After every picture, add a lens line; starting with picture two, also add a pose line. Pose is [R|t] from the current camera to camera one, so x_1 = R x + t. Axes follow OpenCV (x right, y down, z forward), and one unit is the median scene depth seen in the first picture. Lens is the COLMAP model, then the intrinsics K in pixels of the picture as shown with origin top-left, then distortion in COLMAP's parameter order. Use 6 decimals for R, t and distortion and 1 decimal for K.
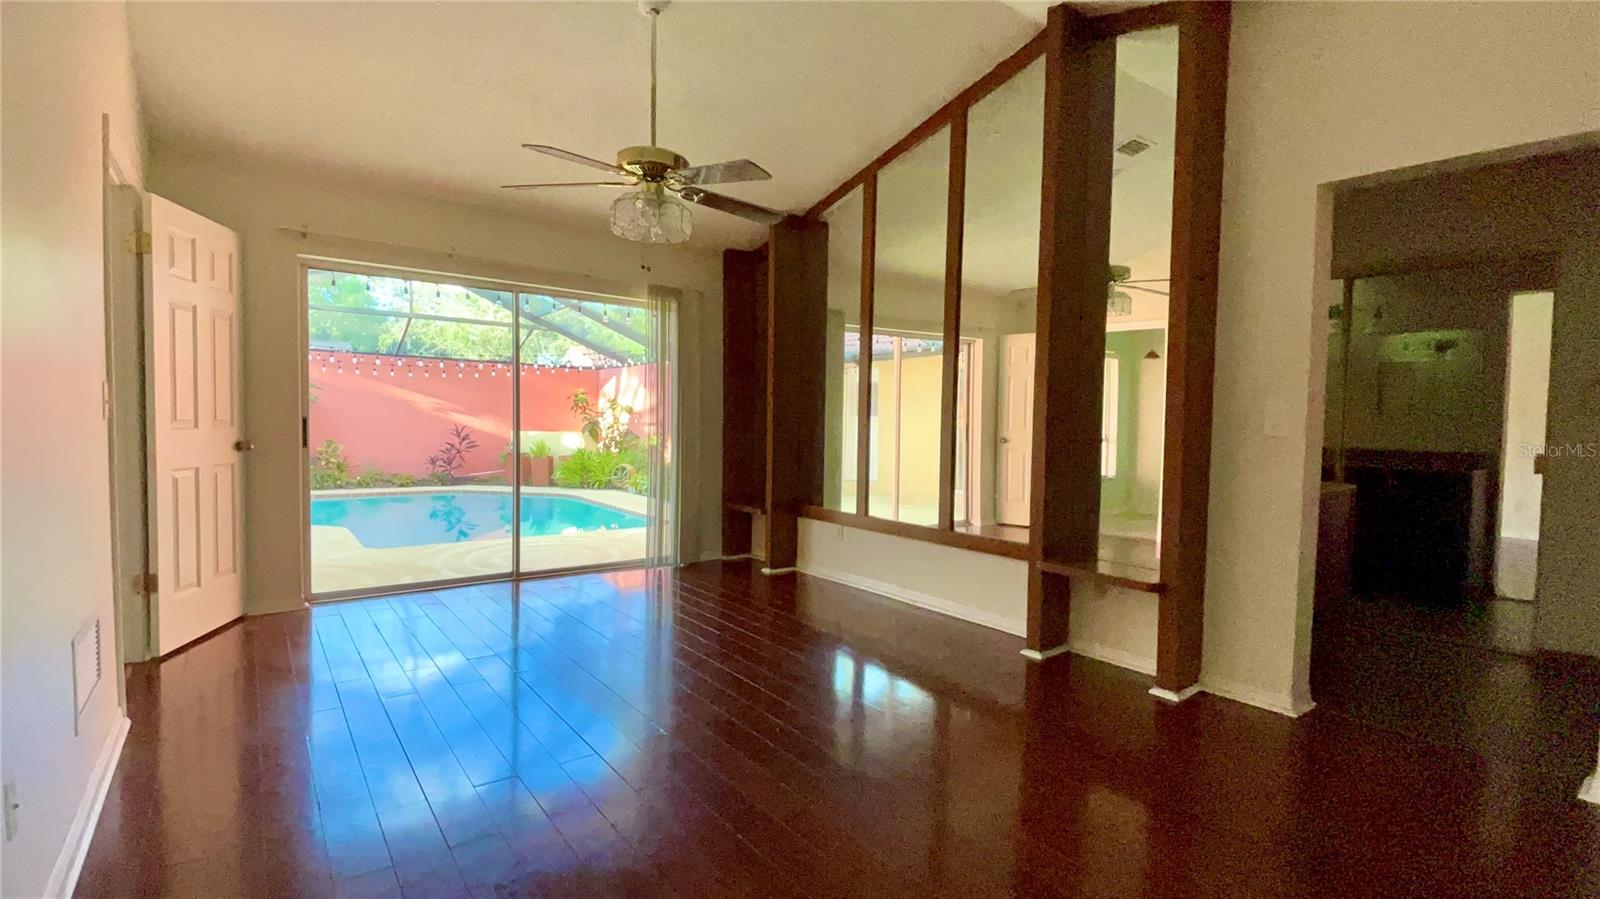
lens RADIAL K [[726.8, 0, 797.0], [0, 726.8, 454.8], [0, 0, 1]] dist [0.063103, -0.045059]
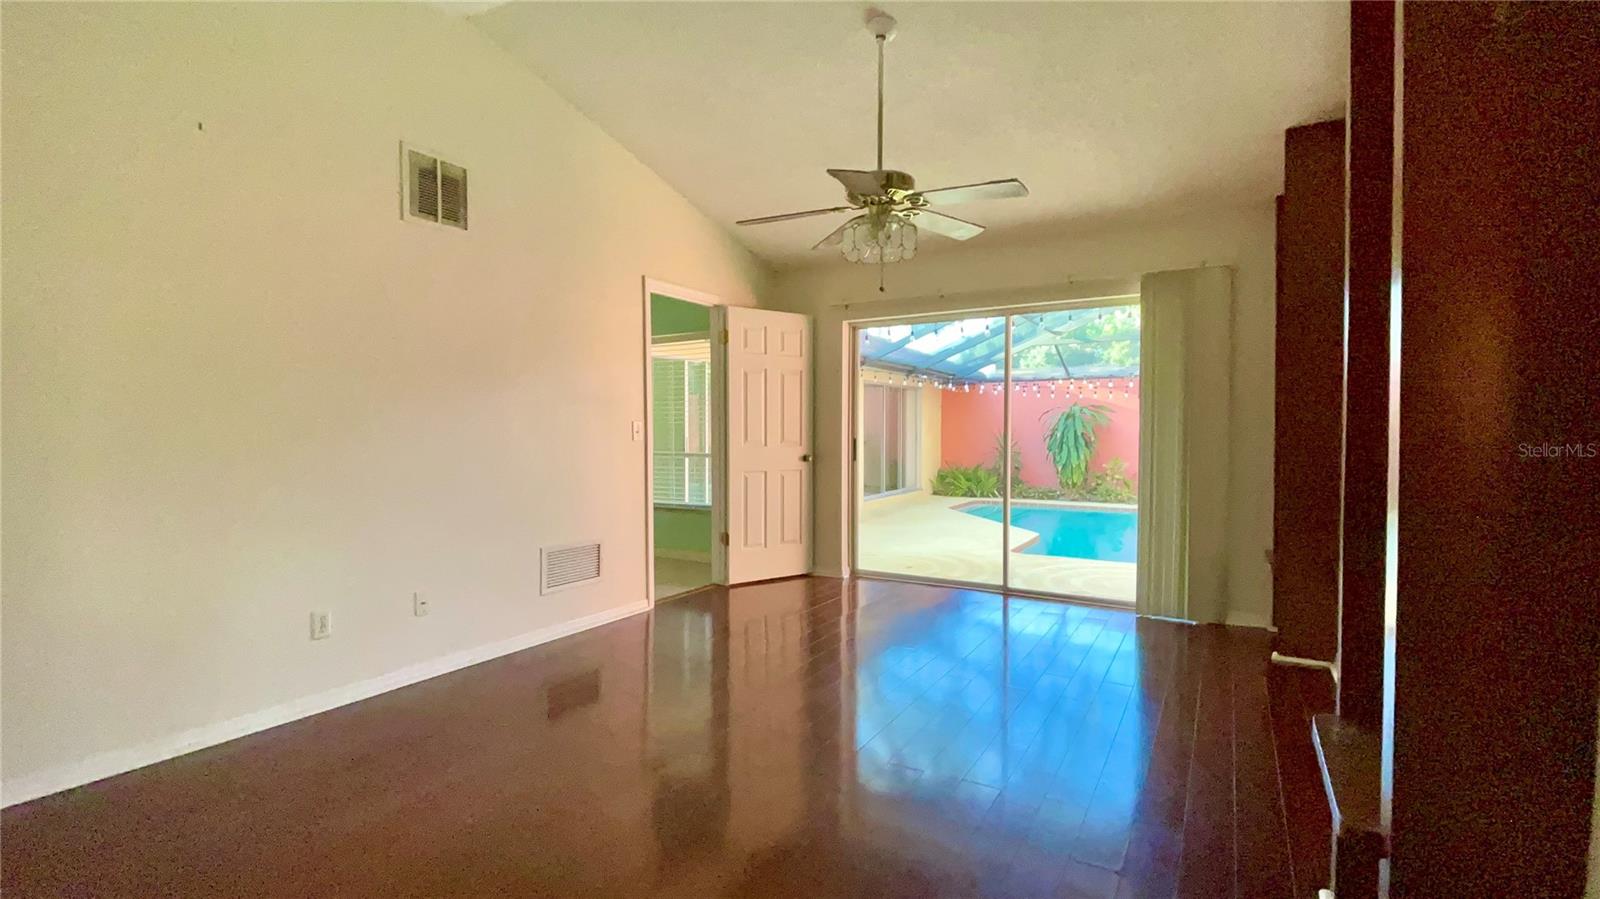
lens RADIAL K [[726.8, 0, 797.0], [0, 726.8, 454.8], [0, 0, 1]] dist [0.063103, -0.045059]
pose [[0.375631, 0.010243, -0.926713, 0.454796], [-0.035168, 0.999376, -0.003209, -0.010478], [0.926102, 0.033796, 0.375757, 0.336537]]
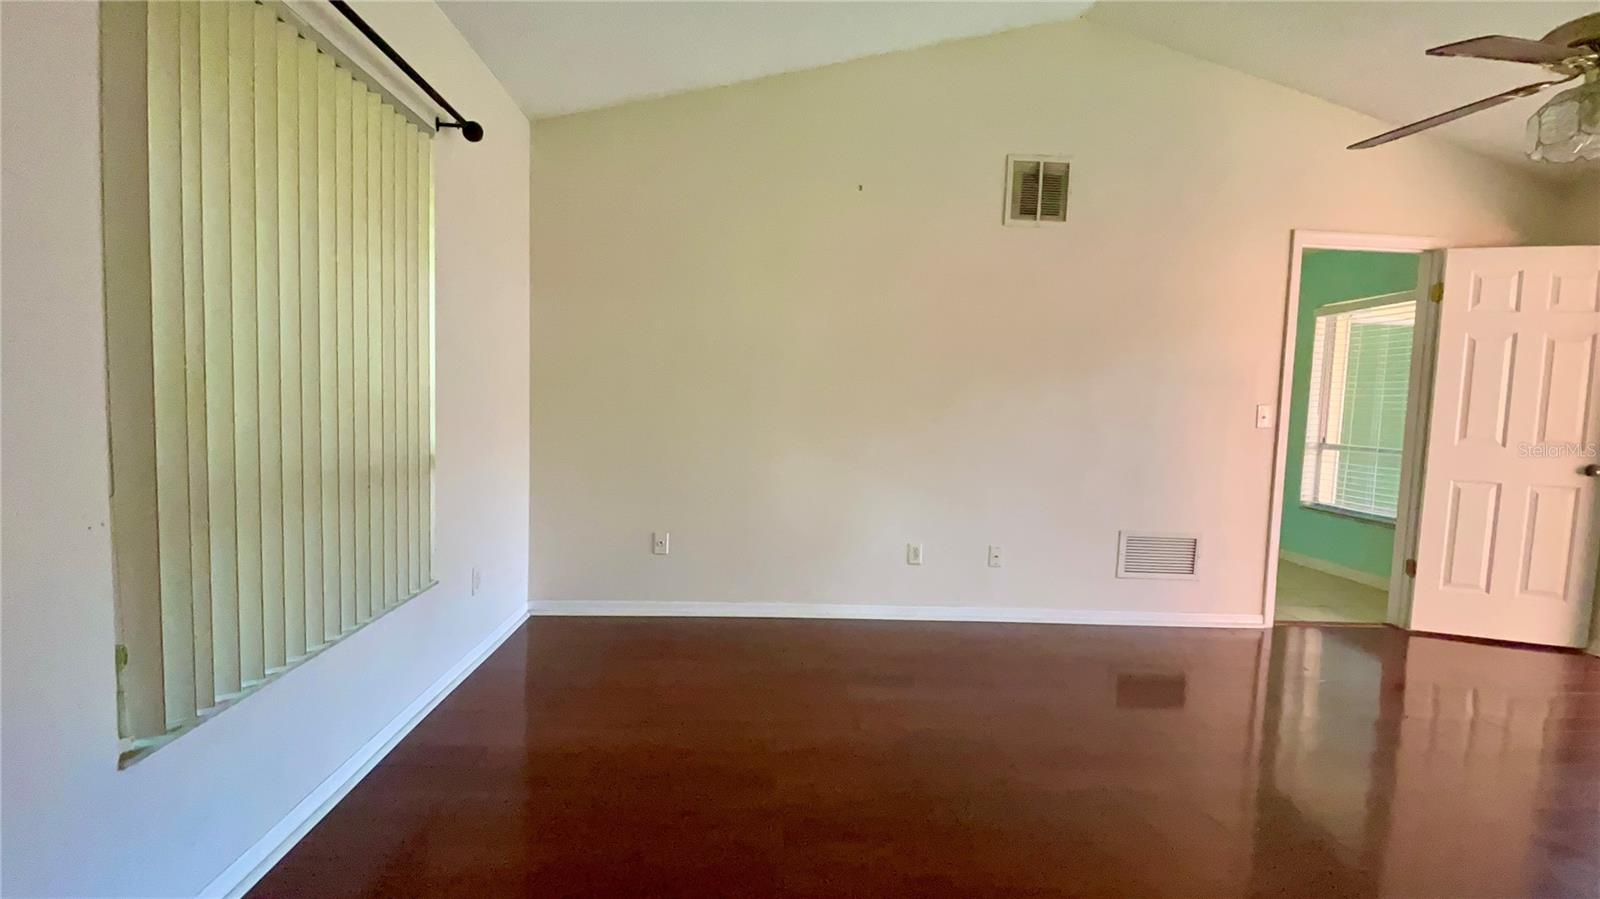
lens RADIAL K [[726.8, 0, 797.0], [0, 726.8, 454.8], [0, 0, 1]] dist [0.063103, -0.045059]
pose [[-0.554548, 0.024217, -0.831799, 0.462233], [-0.084525, 0.992767, 0.085254, -0.020750], [0.827848, 0.117586, -0.548490, 0.517976]]
